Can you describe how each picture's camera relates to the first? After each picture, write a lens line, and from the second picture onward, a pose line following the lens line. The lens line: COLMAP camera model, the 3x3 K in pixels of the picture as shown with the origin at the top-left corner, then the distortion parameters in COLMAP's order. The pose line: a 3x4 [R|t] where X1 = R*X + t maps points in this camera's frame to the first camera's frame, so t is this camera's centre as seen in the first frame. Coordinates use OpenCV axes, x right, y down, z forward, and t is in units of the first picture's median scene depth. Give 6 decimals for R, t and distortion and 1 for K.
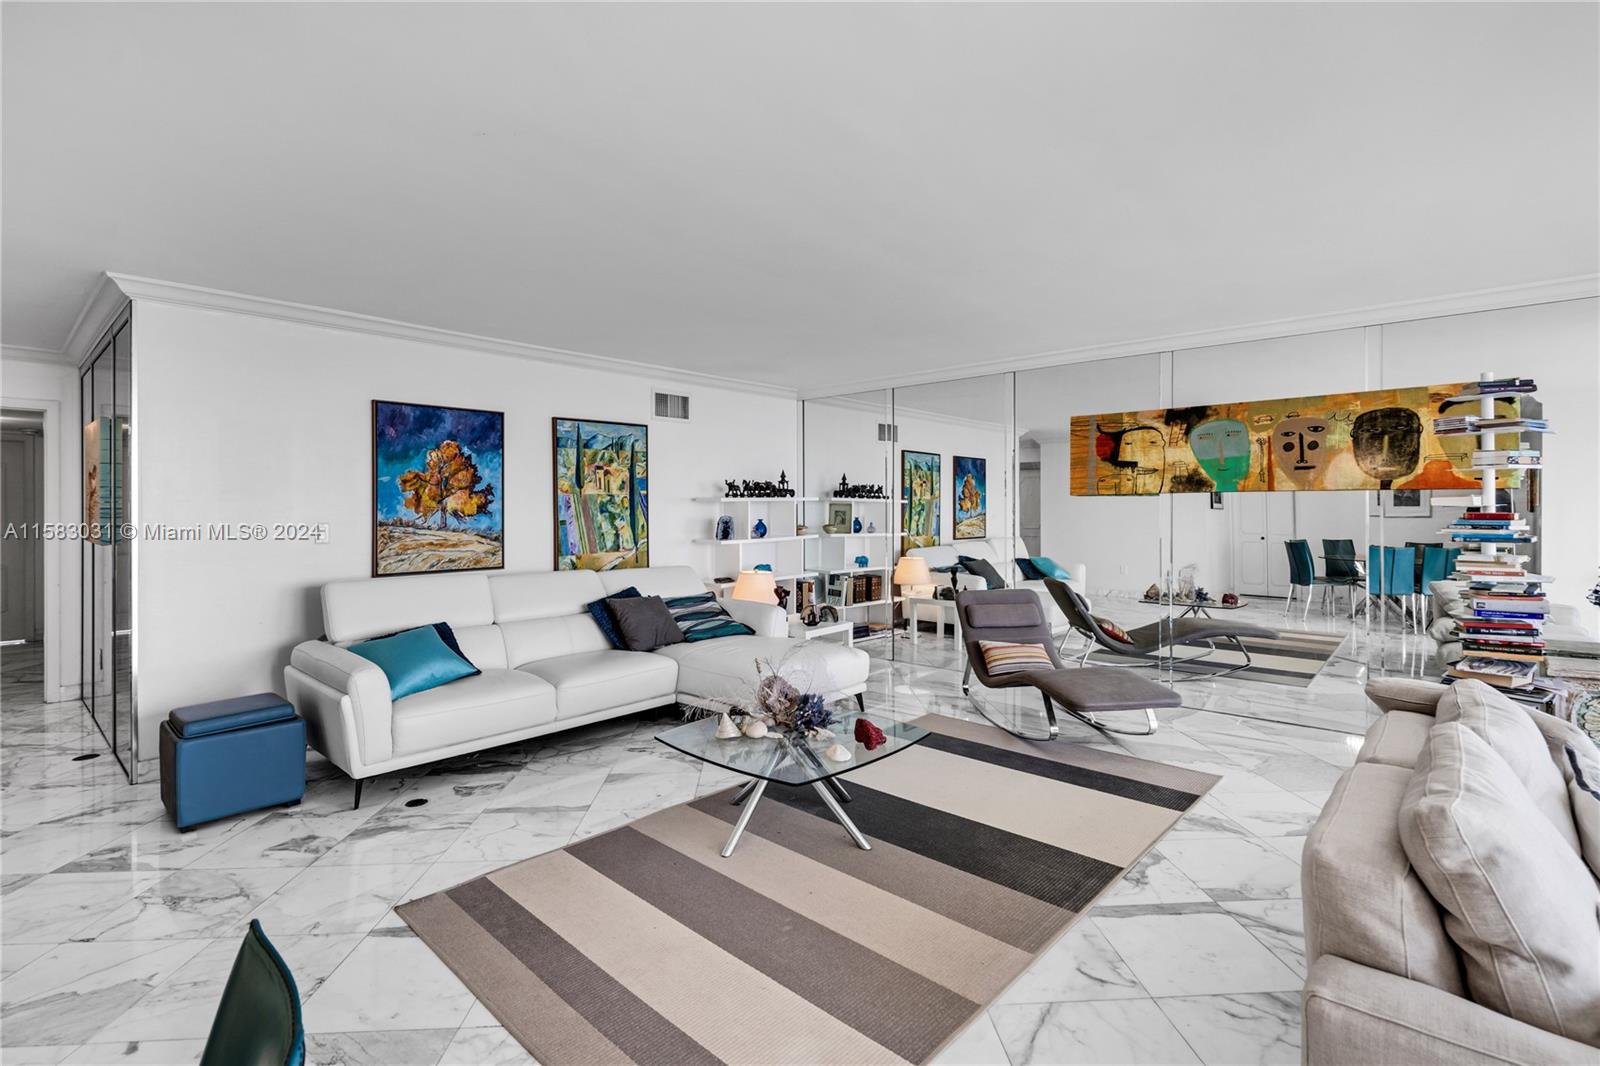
lens RADIAL K [[743.6, 0, 809.5], [0, 743.6, 516.1], [0, 0, 1]] dist [-0.003063, 0.000354]
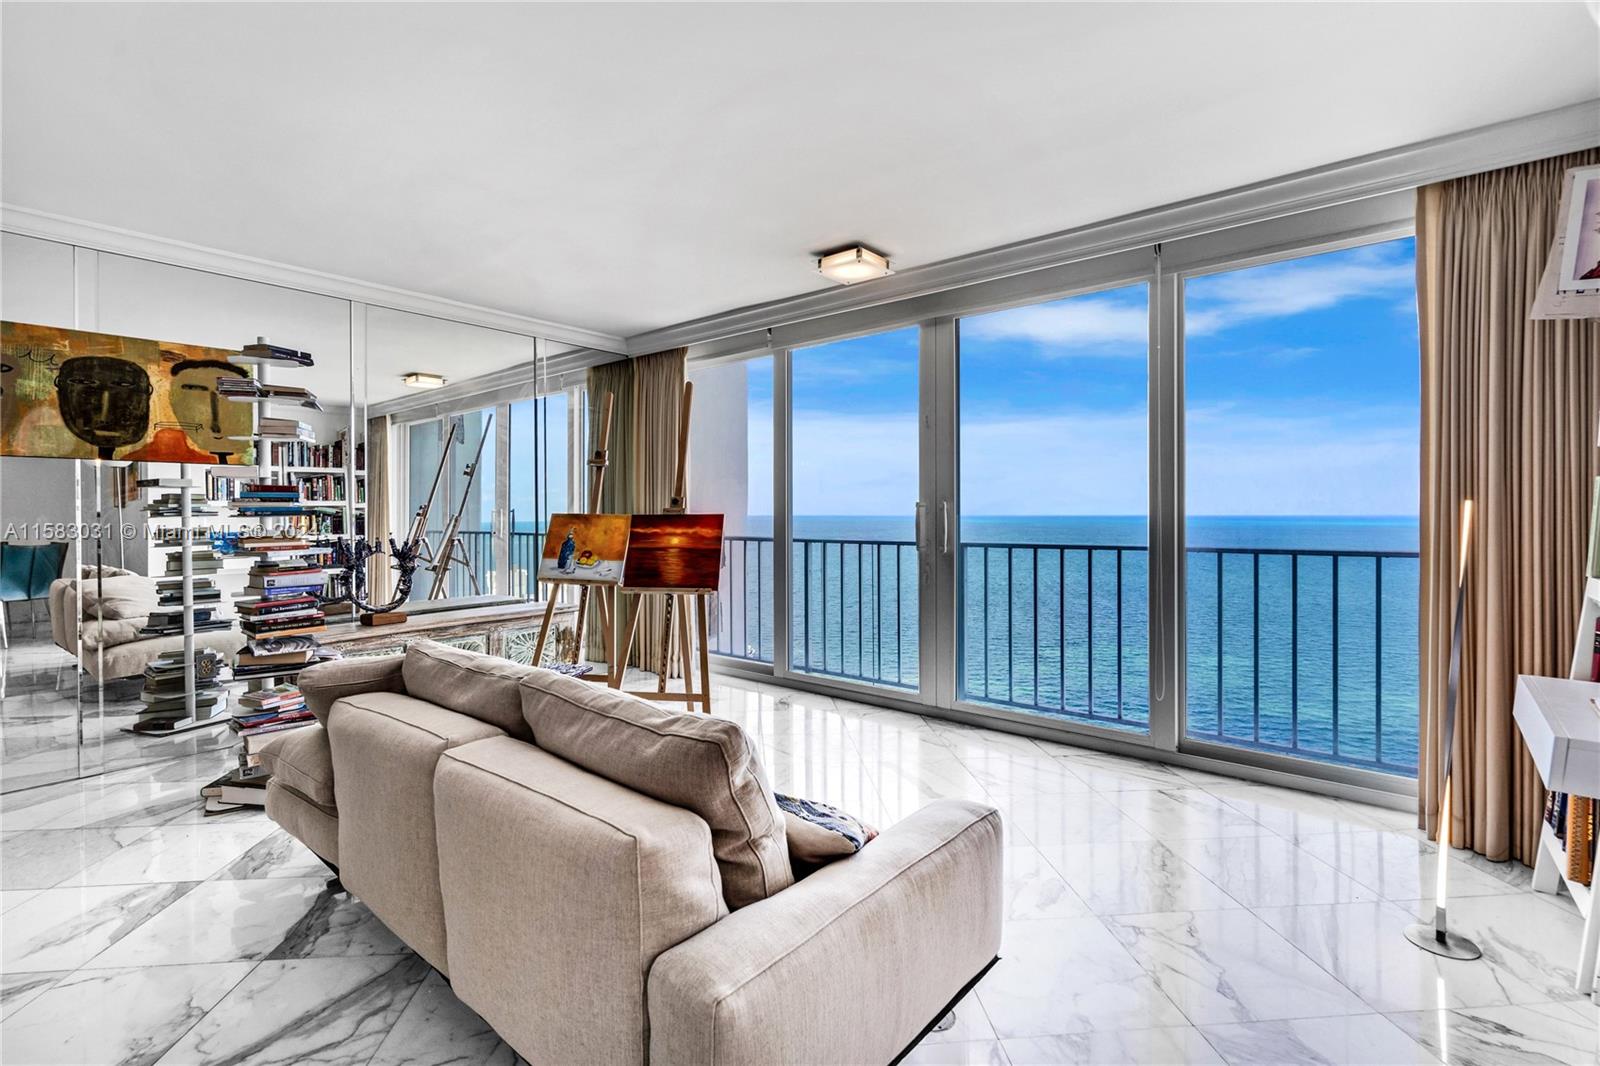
lens RADIAL K [[743.6, 0, 809.5], [0, 743.6, 516.1], [0, 0, 1]] dist [-0.003063, 0.000354]
pose [[-0.031084, -0.005132, 0.999504, -0.036677], [0.014435, 0.999880, 0.005583, 0.027225], [-0.999413, 0.014601, -0.031006, 0.236761]]
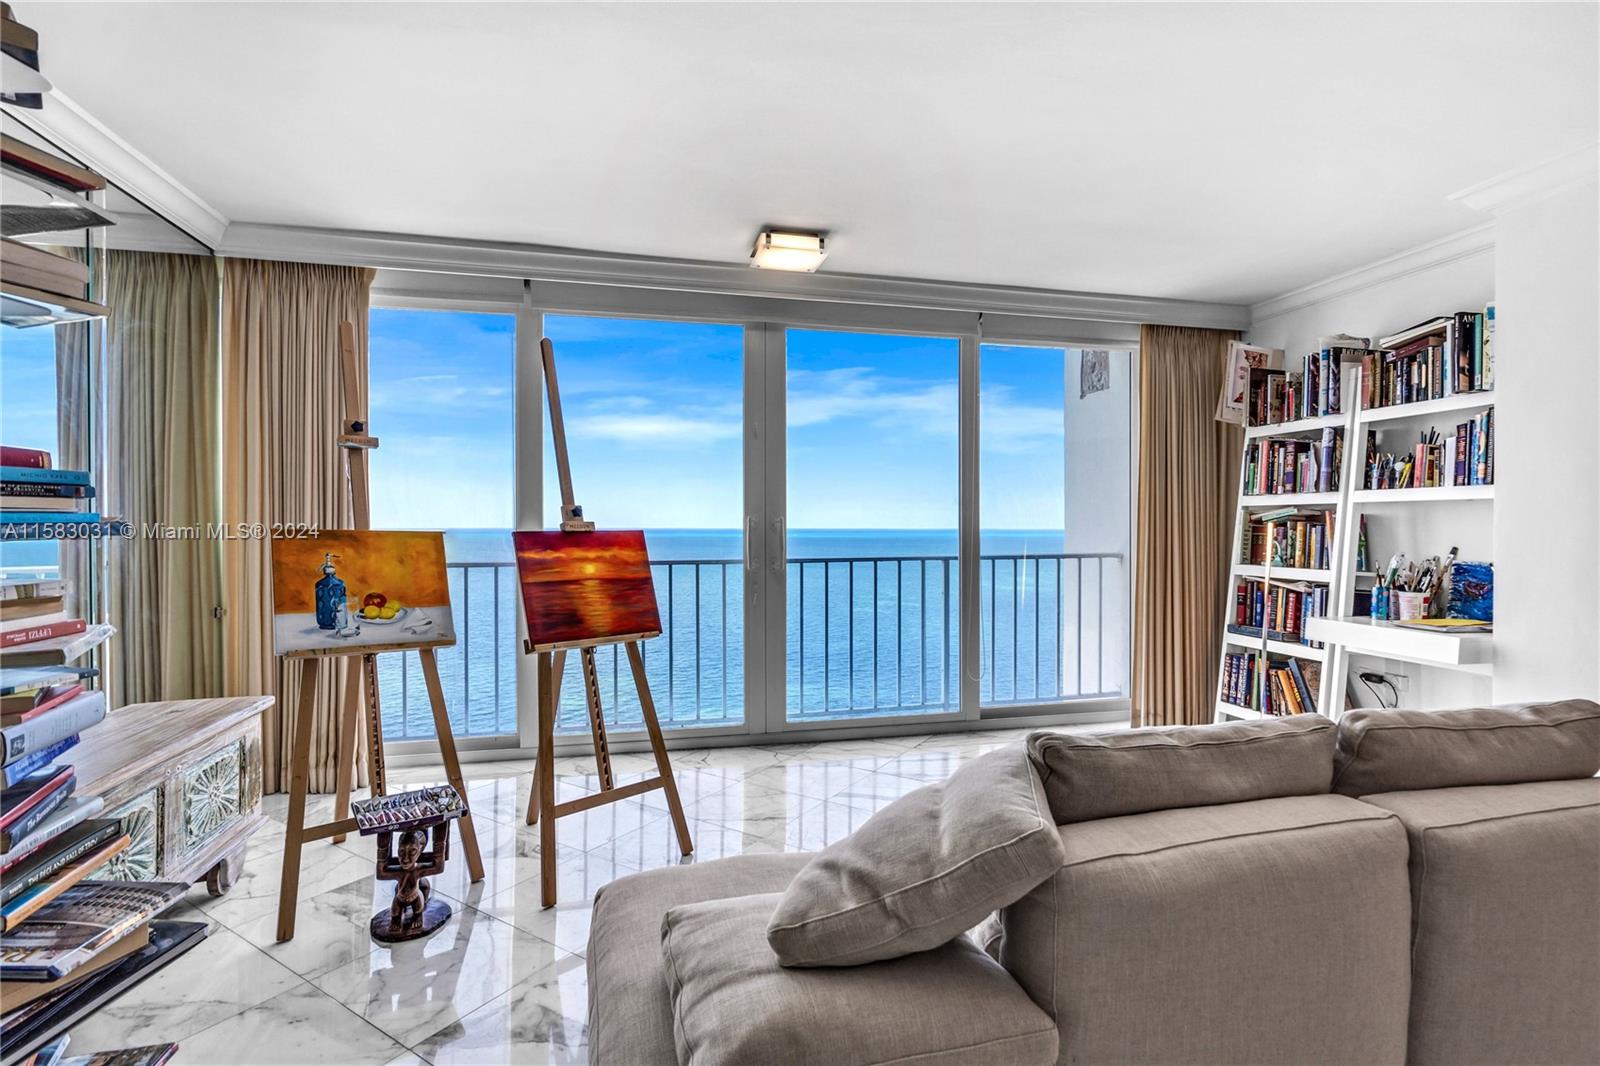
lens RADIAL K [[753.4, 0, 800.0], [0, 753.4, 533.0], [0, 0, 1]] dist [-0.000105, 0.000191]
pose [[-0.814091, -0.006604, 0.580700, 0.312717], [0.005828, 0.999792, 0.019539, 0.019420], [-0.580708, 0.019291, -0.813883, 0.718712]]
